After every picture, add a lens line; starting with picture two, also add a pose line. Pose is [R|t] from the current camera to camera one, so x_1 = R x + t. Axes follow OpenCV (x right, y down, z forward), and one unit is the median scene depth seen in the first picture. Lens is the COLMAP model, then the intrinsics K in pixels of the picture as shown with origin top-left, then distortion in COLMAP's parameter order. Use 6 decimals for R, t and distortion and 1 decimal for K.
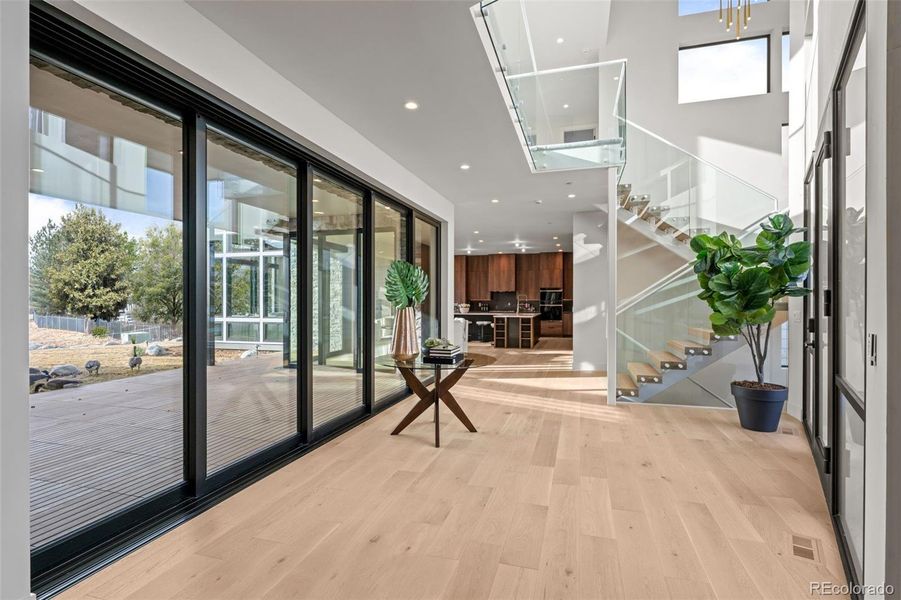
lens RADIAL K [[423.4, 0, 450.5], [0, 423.4, 300.0], [0, 0, 1]] dist [-0.000683, -0.000103]
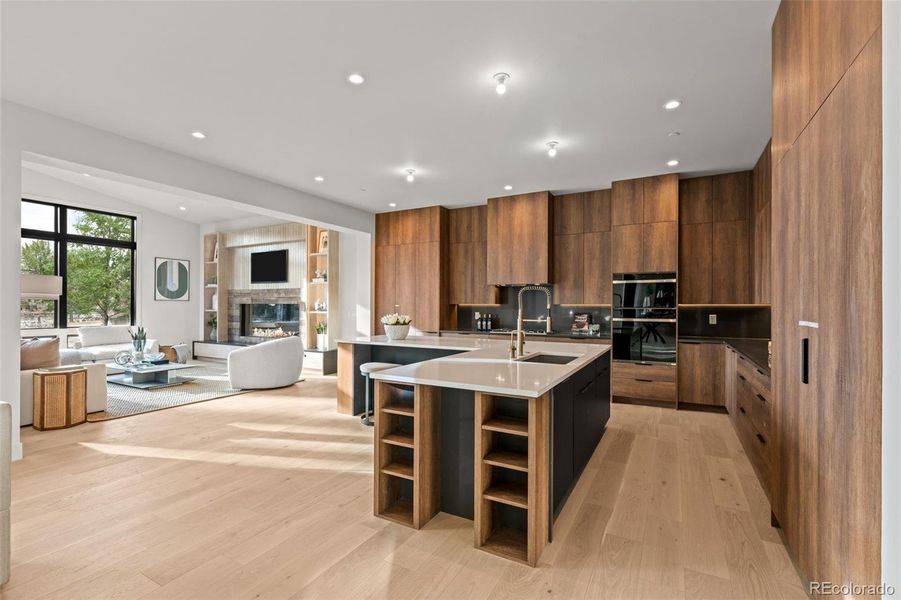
lens RADIAL K [[407.0, 0, 454.8], [0, 407.0, 306.3], [0, 0, 1]] dist [-0.000392, -0.000200]
pose [[0.979171, 0.004085, -0.202995, 0.146300], [-0.003899, 0.999992, 0.001315, 0.000319], [0.202998, -0.000496, 0.979179, 0.610200]]
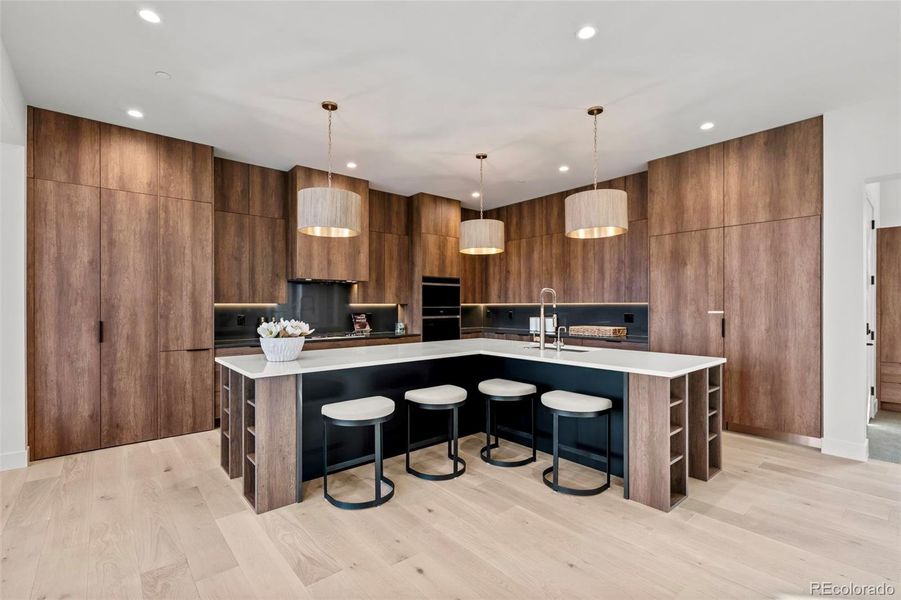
lens RADIAL K [[407.0, 0, 454.8], [0, 407.0, 306.3], [0, 0, 1]] dist [-0.000392, -0.000200]
pose [[0.534599, -0.000783, 0.845106, -0.113899], [0.001453, 0.999999, 0.000007, 0.001001], [-0.845105, 0.001224, 0.534600, 0.753700]]
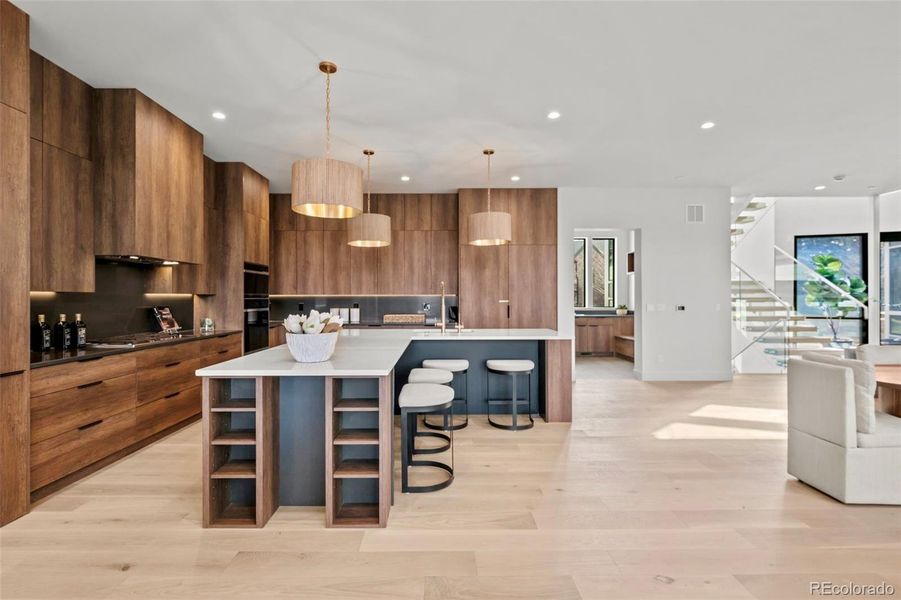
lens RADIAL K [[411.2, 0, 438.6], [0, 411.2, 298.1], [0, 0, 1]] dist [0.000425, -0.000122]
pose [[-0.288133, 0.002669, 0.957587, -0.167228], [0.003217, 0.999993, -0.001819, 0.002734], [-0.957585, 0.002556, -0.288139, 0.940420]]
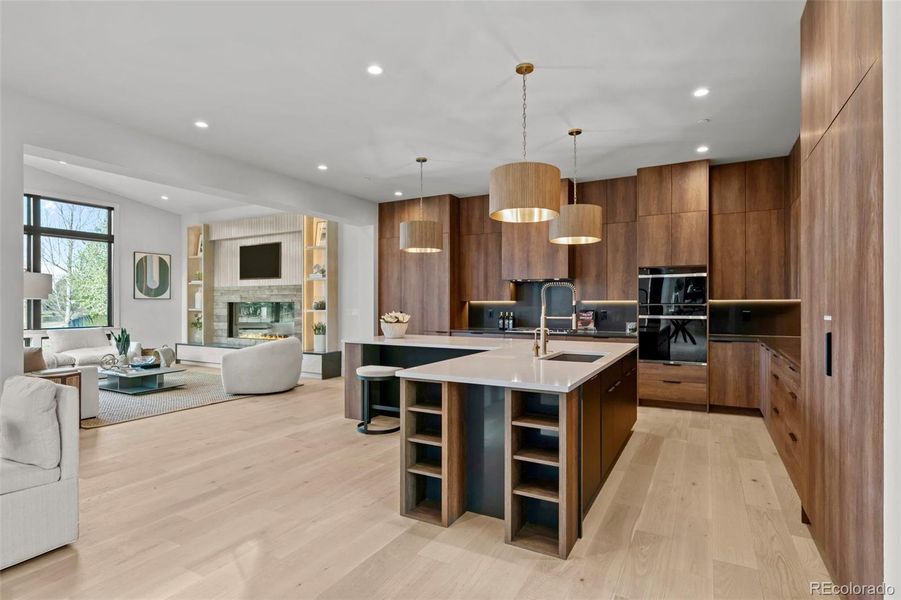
lens RADIAL K [[463.1, 0, 456.2], [0, 463.1, 305.1], [0, 0, 1]] dist [-0.000675, -0.000148]
pose [[0.978938, -0.000418, -0.204160, 0.140710], [0.001327, 0.999990, 0.004317, 0.000440], [0.204156, -0.004497, 0.978928, 0.587409]]
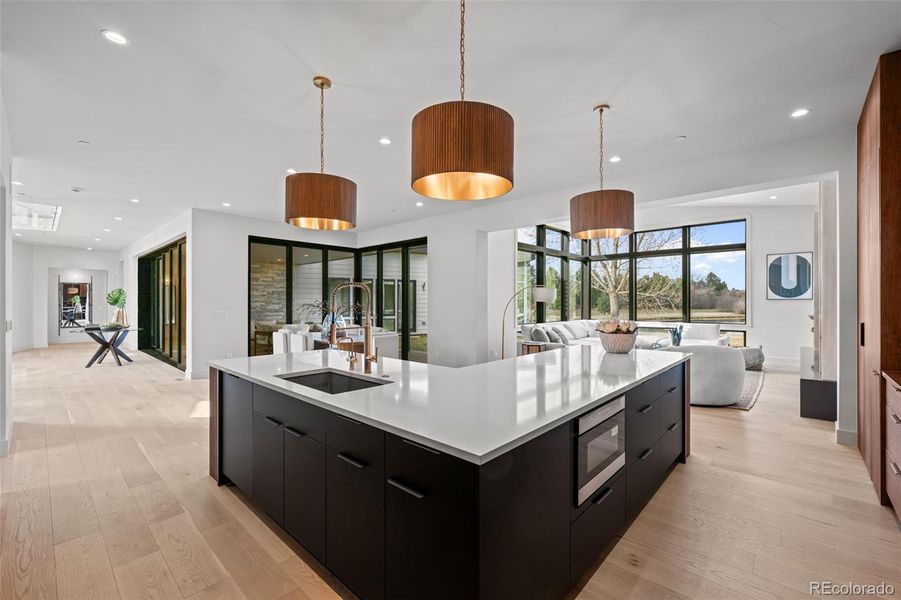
lens RADIAL K [[384.1, 0, 451.0], [0, 384.1, 301.2], [0, 0, 1]] dist [-0.000576, -0.000682]
pose [[-0.438549, -0.003012, -0.898702, 0.274272], [-0.000621, 0.999995, -0.003048, -0.002203], [0.898707, -0.000779, -0.438548, 0.961781]]
